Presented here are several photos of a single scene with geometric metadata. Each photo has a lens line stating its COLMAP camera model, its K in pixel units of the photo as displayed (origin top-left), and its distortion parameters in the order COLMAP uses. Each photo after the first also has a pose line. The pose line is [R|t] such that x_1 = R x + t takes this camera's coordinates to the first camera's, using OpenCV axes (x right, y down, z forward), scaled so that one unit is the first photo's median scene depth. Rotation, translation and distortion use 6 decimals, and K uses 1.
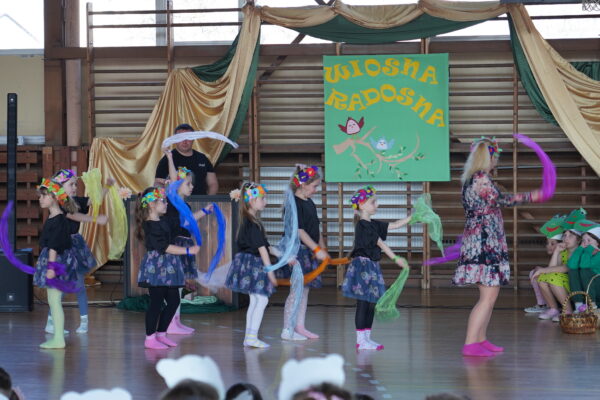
lens RADIAL K [[1734.6, 0, 300.8], [0, 1734.6, 200.1], [0, 0, 1]] dist [-0.037835, 0.000000]
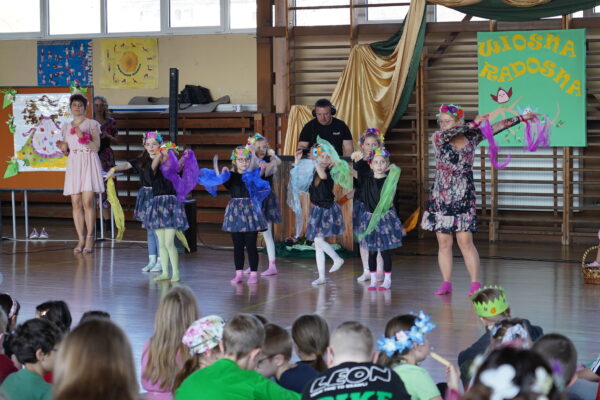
lens RADIAL K [[1734.6, 0, 300.3], [0, 1734.6, 198.9], [0, 0, 1]] dist [-0.037835, 0.000000]
pose [[0.947811, 0.018773, -0.318278, 0.259771], [-0.013016, 0.999711, 0.020208, 0.002368], [0.318566, -0.015011, 0.947782, -0.086946]]
